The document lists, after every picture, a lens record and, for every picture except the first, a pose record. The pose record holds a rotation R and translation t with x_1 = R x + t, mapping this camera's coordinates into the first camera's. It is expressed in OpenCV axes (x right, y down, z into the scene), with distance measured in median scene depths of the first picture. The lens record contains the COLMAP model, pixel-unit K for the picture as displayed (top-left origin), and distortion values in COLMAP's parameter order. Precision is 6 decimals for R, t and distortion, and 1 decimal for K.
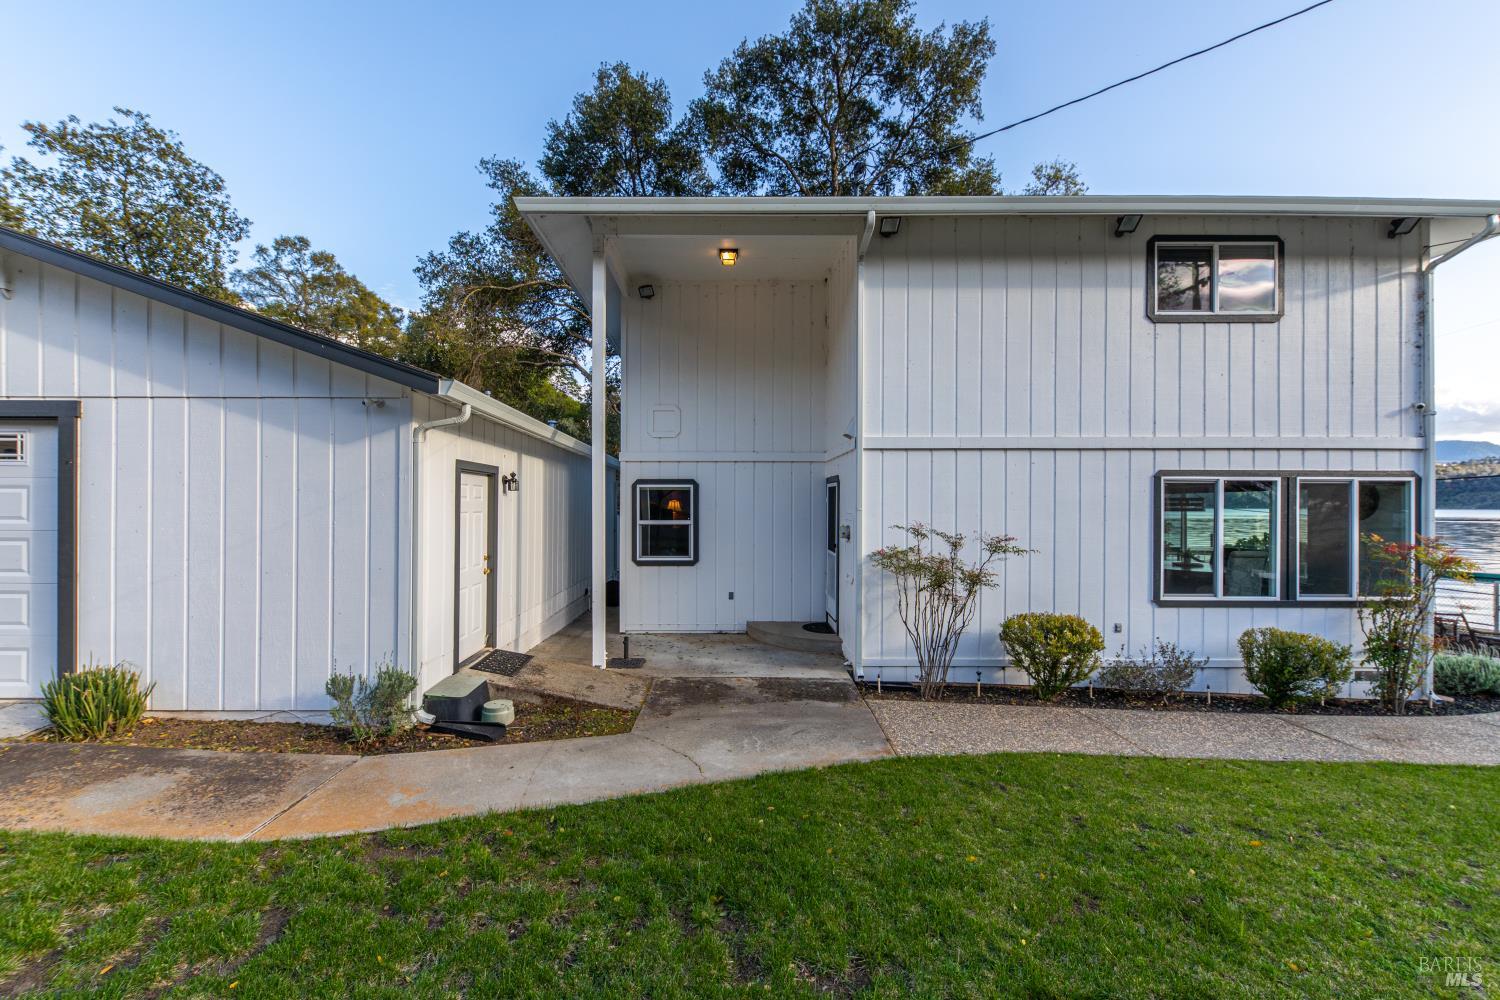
lens RADIAL K [[577.6, 0, 727.1], [0, 577.6, 504.7], [0, 0, 1]] dist [0.007998, -0.003336]
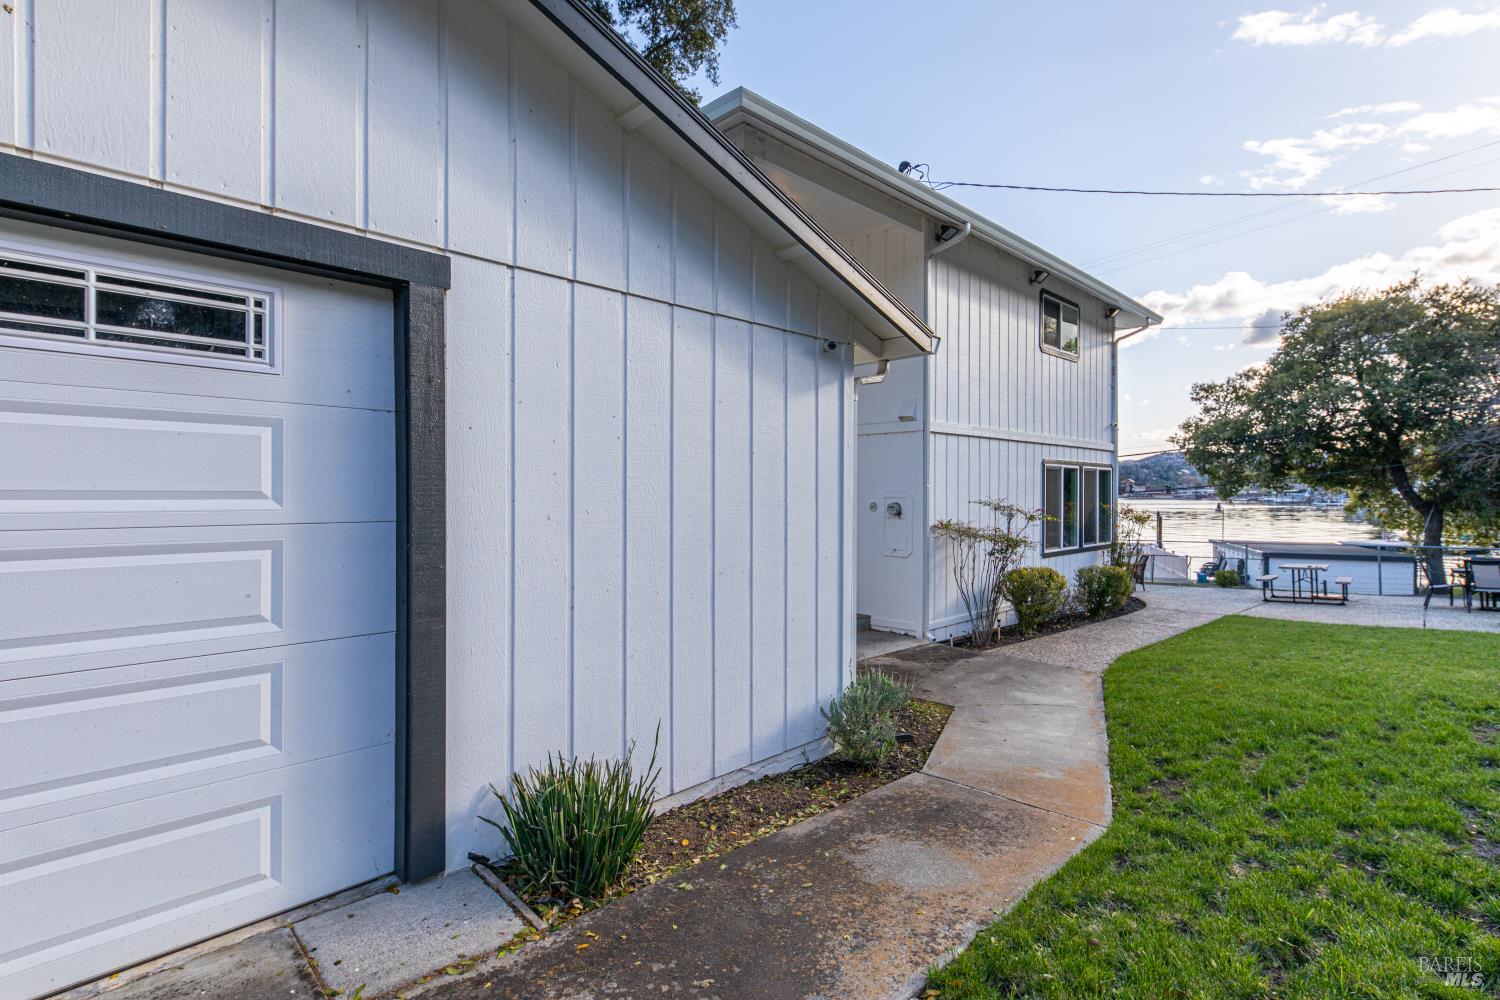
lens RADIAL K [[726.0, 0, 762.0], [0, 726.0, 494.9], [0, 0, 1]] dist [0.005572, -0.000603]
pose [[0.703403, -0.005238, 0.710772, -0.959203], [0.000695, 0.999977, 0.006682, 0.013881], [-0.710791, -0.004206, 0.703390, 0.260375]]
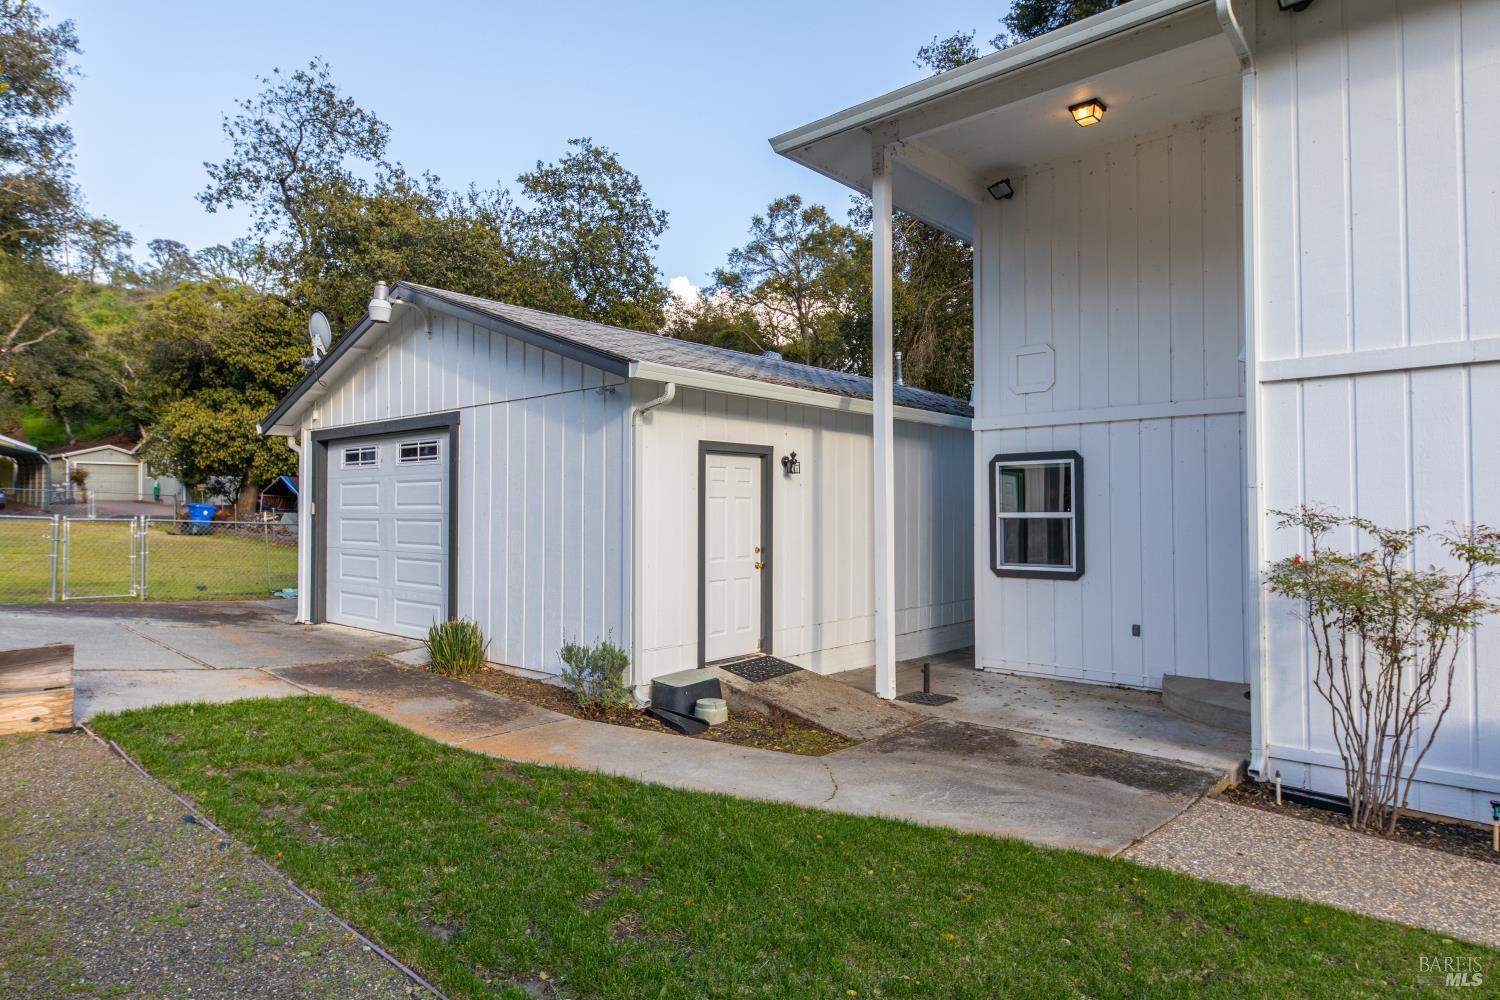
lens RADIAL K [[870.4, 0, 751.1], [0, 870.4, 491.9], [0, 0, 1]] dist [0.006705, -0.003694]
pose [[0.747828, -0.019172, -0.663615, 0.435940], [0.006711, 0.999750, -0.021320, 0.029782], [0.663858, 0.011490, 0.747770, -0.001221]]
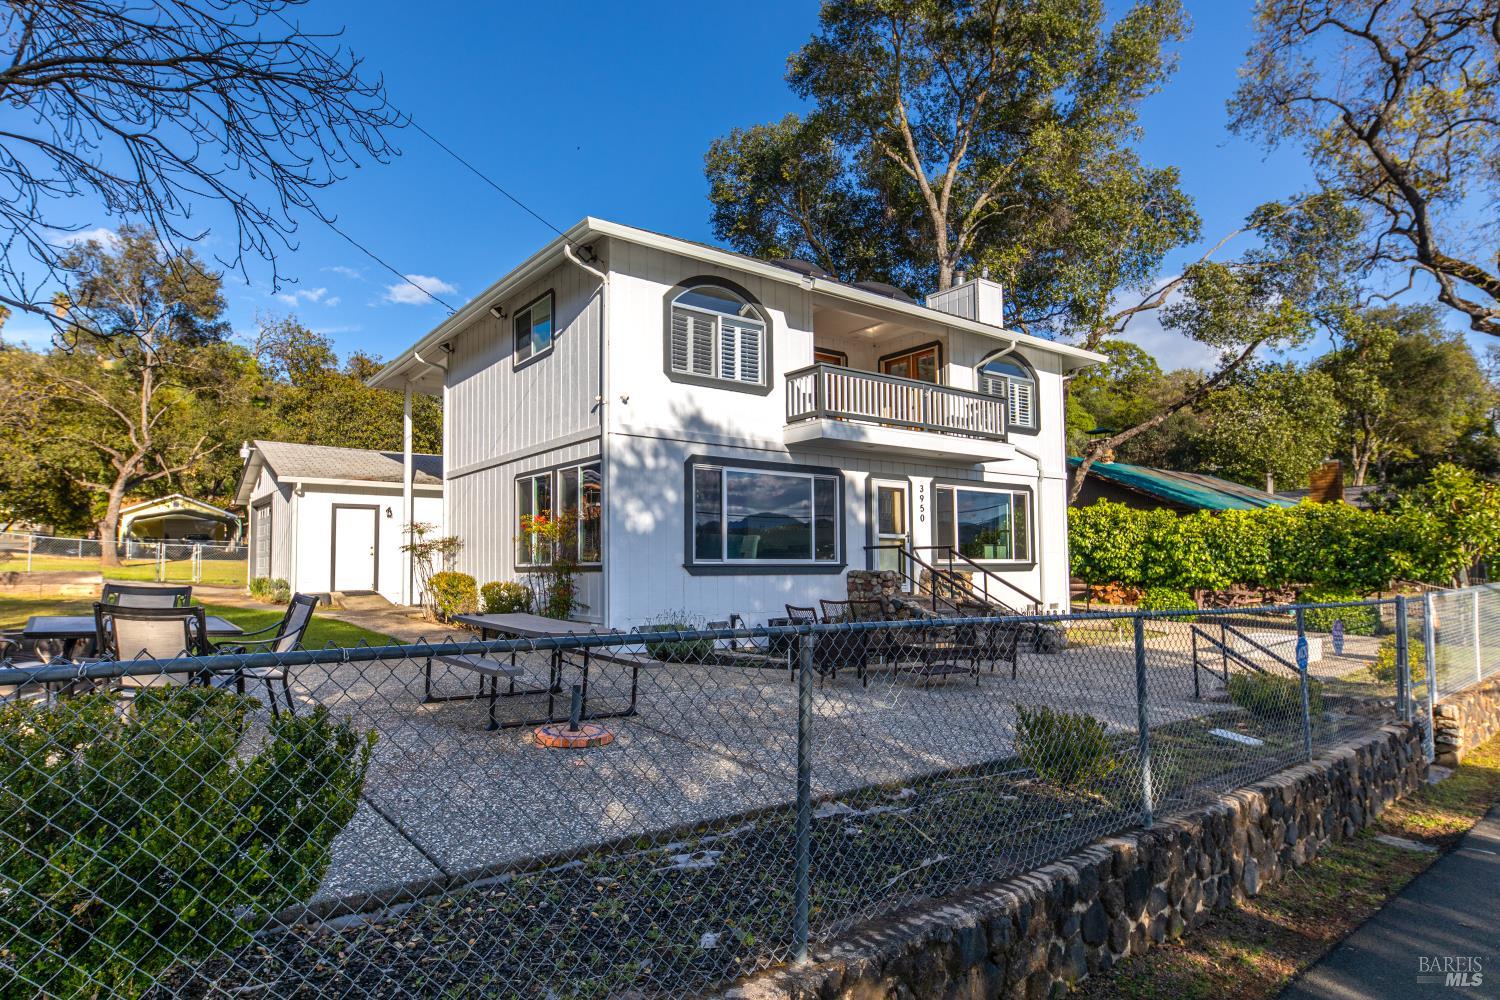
lens RADIAL K [[818.4, 0, 748.5], [0, 818.4, 526.2], [0, 0, 1]] dist [-0.014793, 0.003052]
pose [[0.614057, -0.049130, -0.787731, 2.646909], [0.014431, 0.998593, -0.051032, 0.175129], [0.789130, 0.019969, 0.613902, 0.232328]]
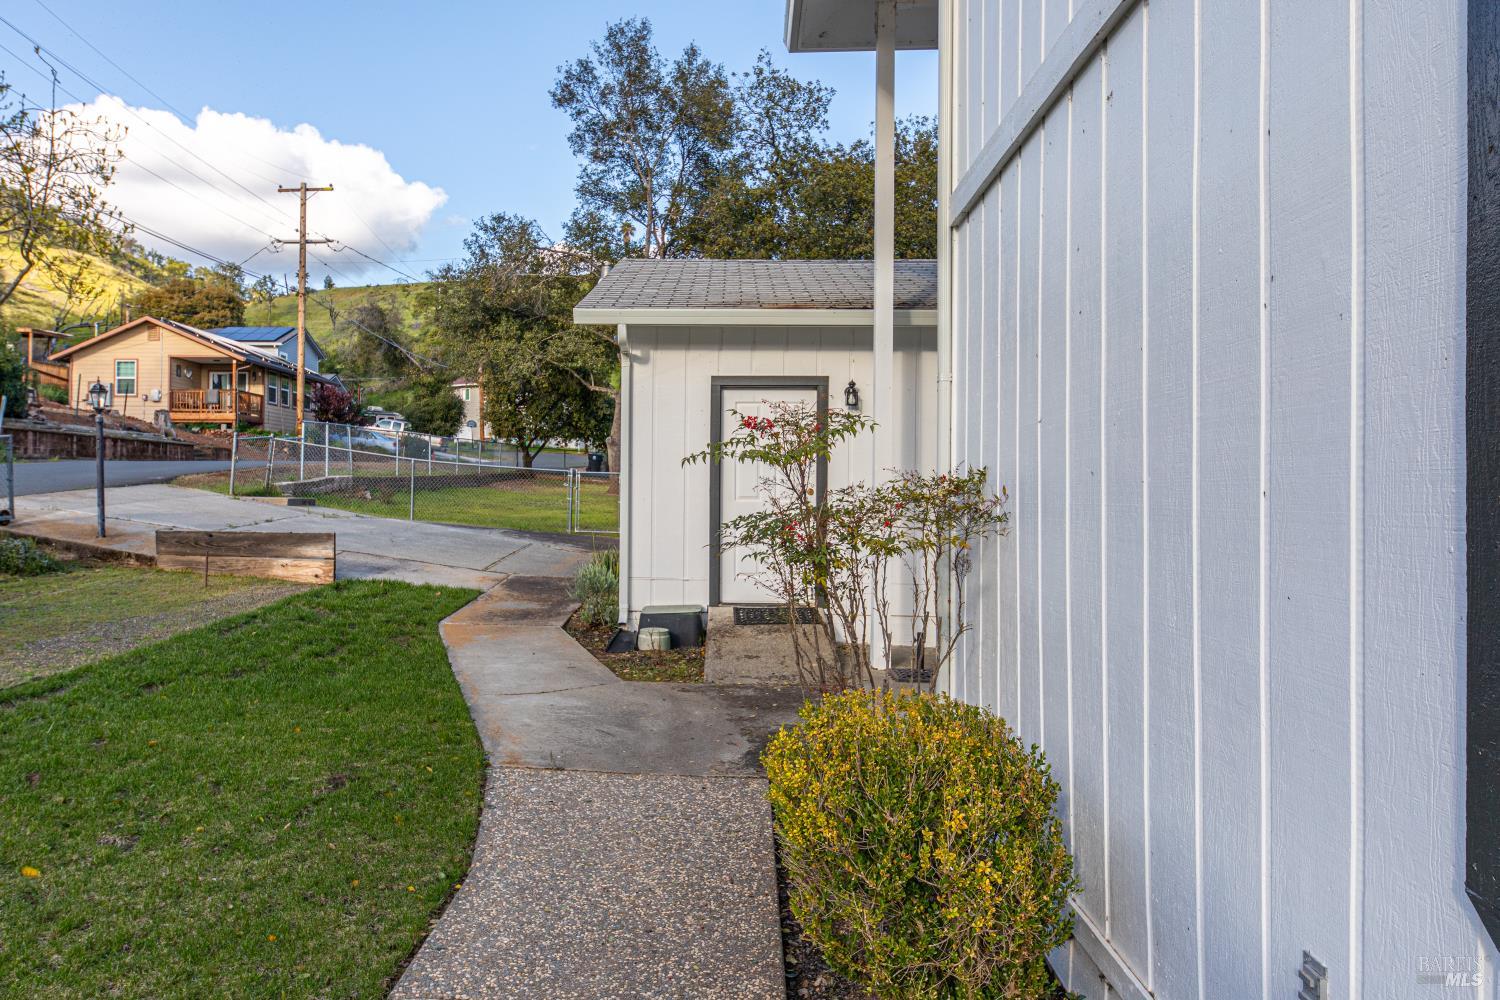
lens RADIAL K [[1021.5, 0, 687.3], [0, 1021.5, 475.1], [0, 0, 1]] dist [-0.002266, -0.000615]
pose [[-0.059690, -0.015856, -0.998091, 0.951588], [-0.005995, 0.999861, -0.015526, 0.086537], [0.998199, 0.005056, -0.059777, 0.857146]]
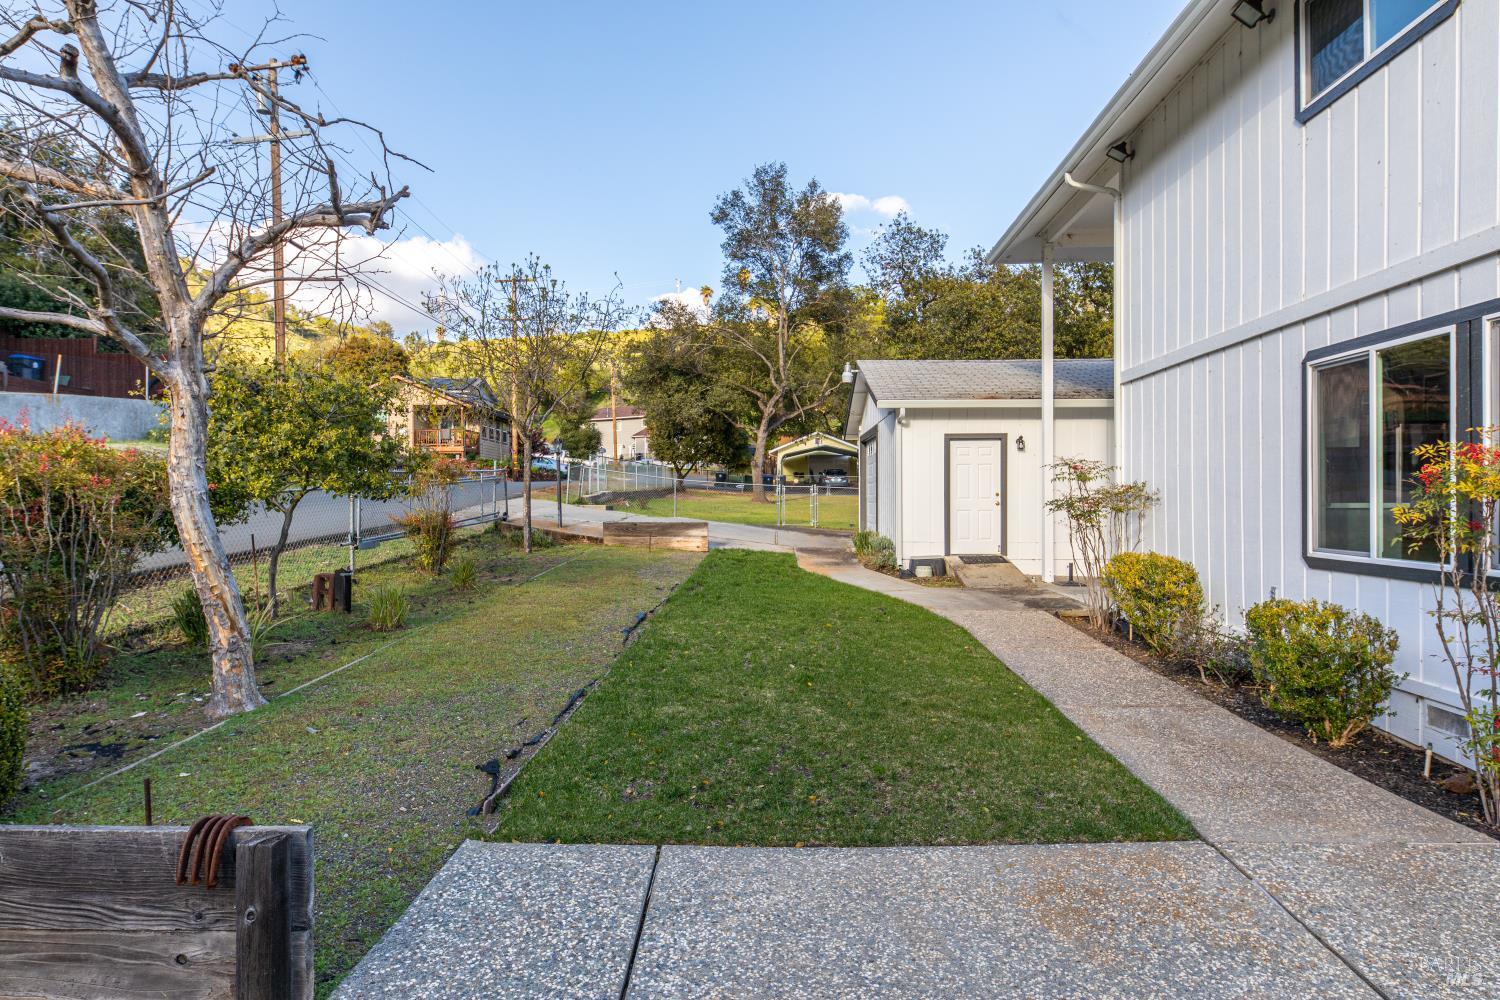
lens RADIAL K [[838.1, 0, 759.0], [0, 838.1, 501.2], [0, 0, 1]] dist [0.002541, 0.001011]
pose [[-0.040739, -0.000416, -0.999170, 1.693002], [0.006532, 0.999978, -0.000682, 0.100606], [0.999148, -0.006554, -0.040736, 0.437556]]
